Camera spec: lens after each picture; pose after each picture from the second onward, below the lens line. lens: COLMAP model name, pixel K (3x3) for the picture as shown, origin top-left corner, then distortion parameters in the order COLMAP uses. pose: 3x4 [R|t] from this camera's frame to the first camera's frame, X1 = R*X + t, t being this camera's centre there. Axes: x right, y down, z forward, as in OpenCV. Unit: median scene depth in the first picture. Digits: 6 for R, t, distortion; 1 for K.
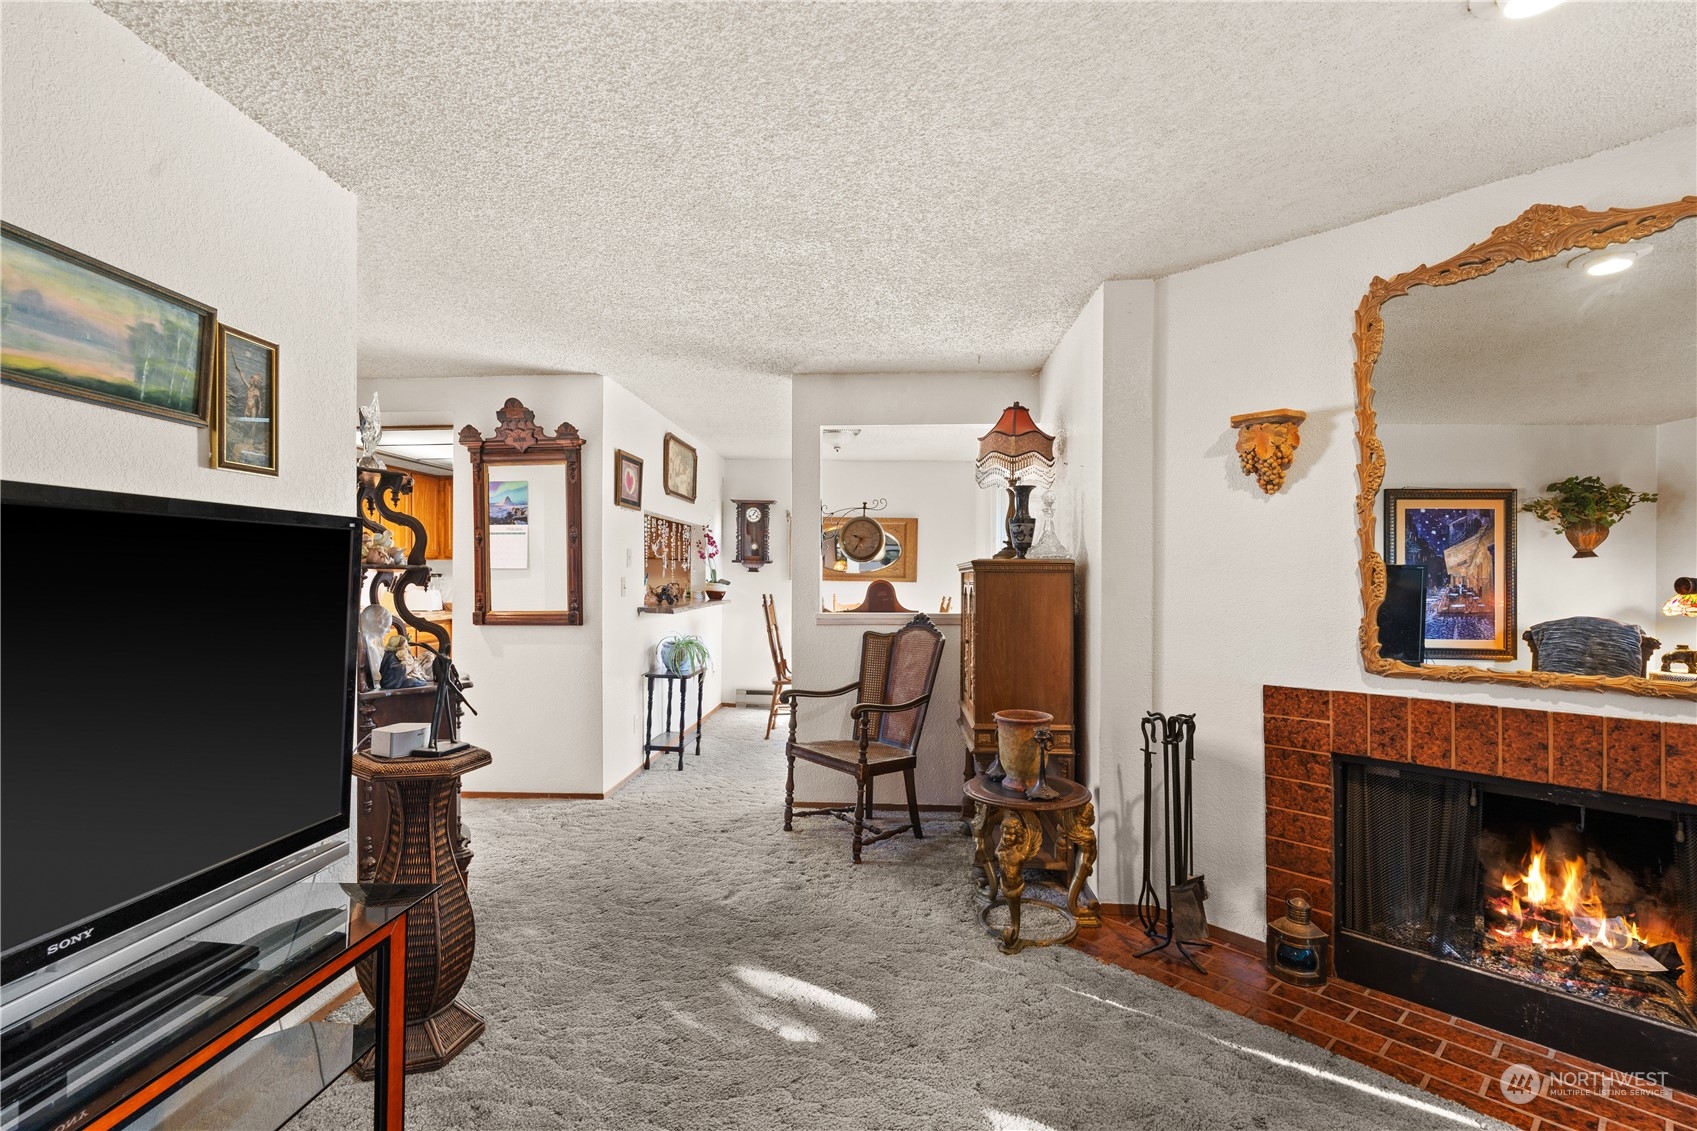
lens RADIAL K [[766.3, 0, 846.6], [0, 766.3, 570.2], [0, 0, 1]] dist [-0.003526, 0.001158]
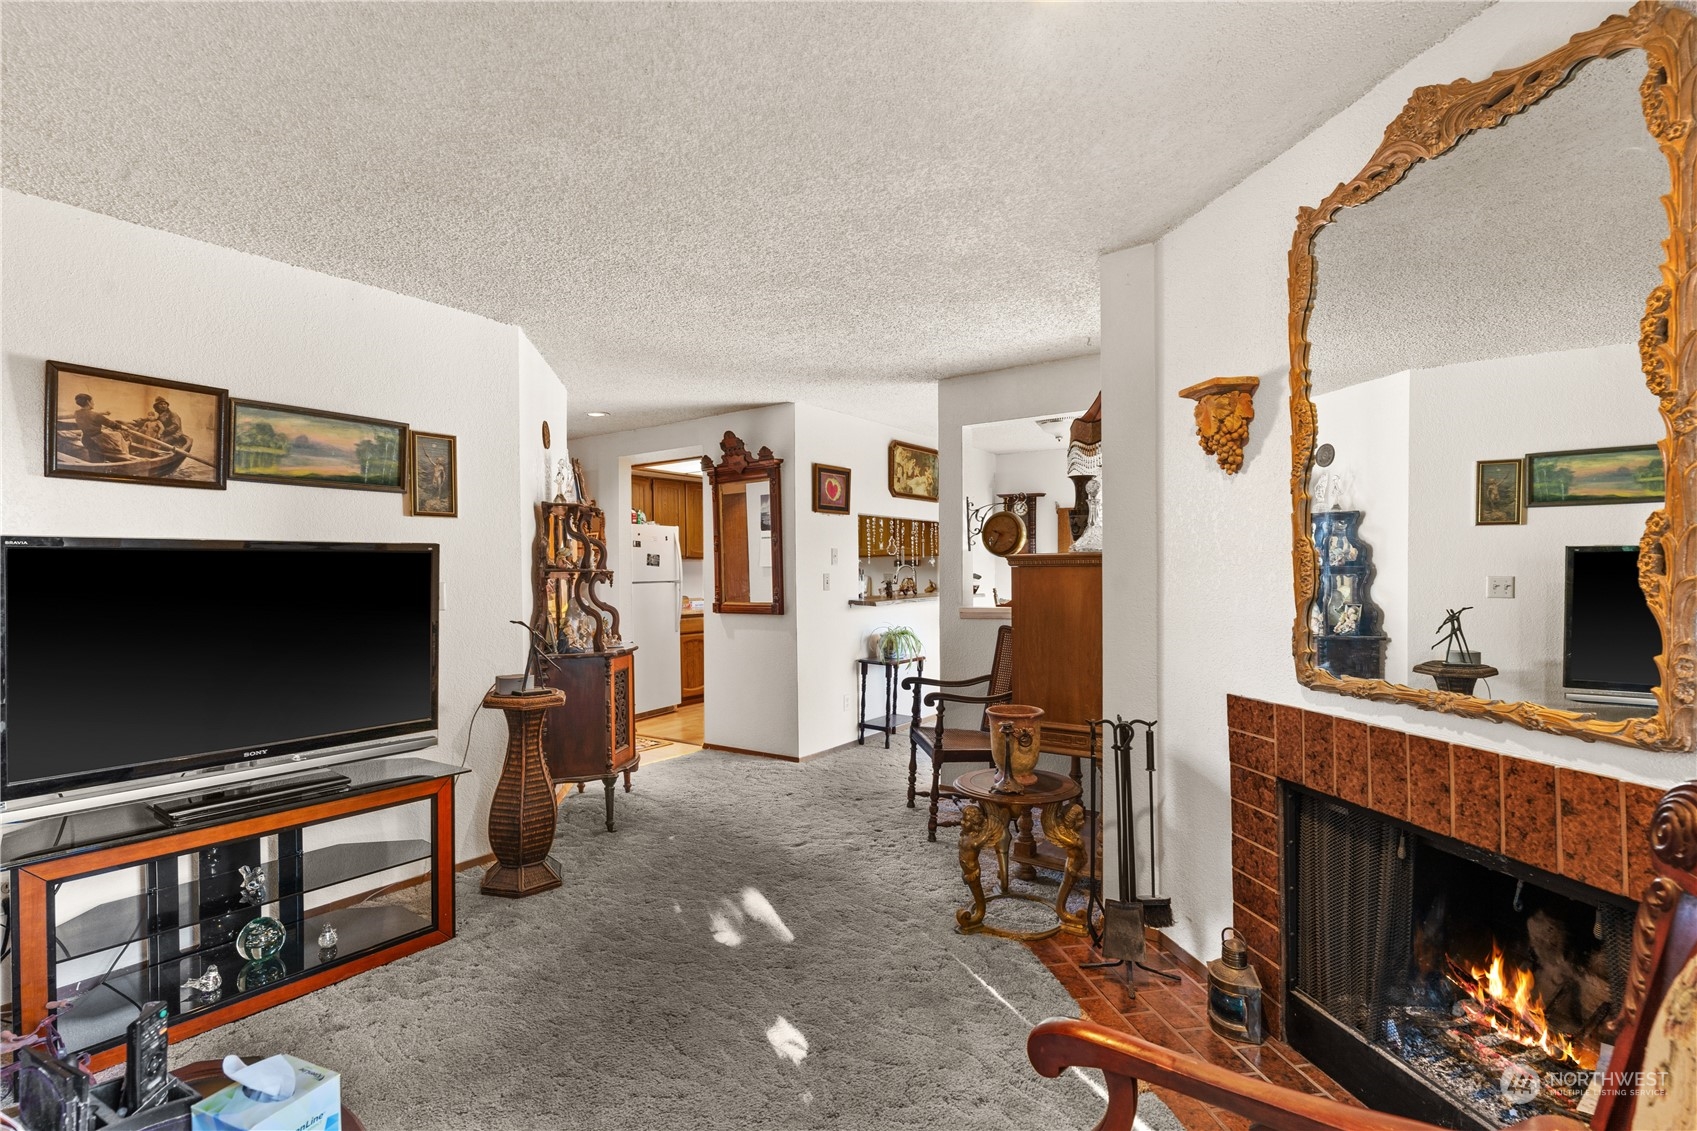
lens RADIAL K [[790.5, 0, 831.7], [0, 790.5, 568.8], [0, 0, 1]] dist [-0.008072, 0.005543]
pose [[0.846199, -0.013215, -0.532703, 0.684784], [0.017269, 0.999847, 0.002628, -0.002864], [0.532587, -0.011423, 0.846298, 0.000934]]
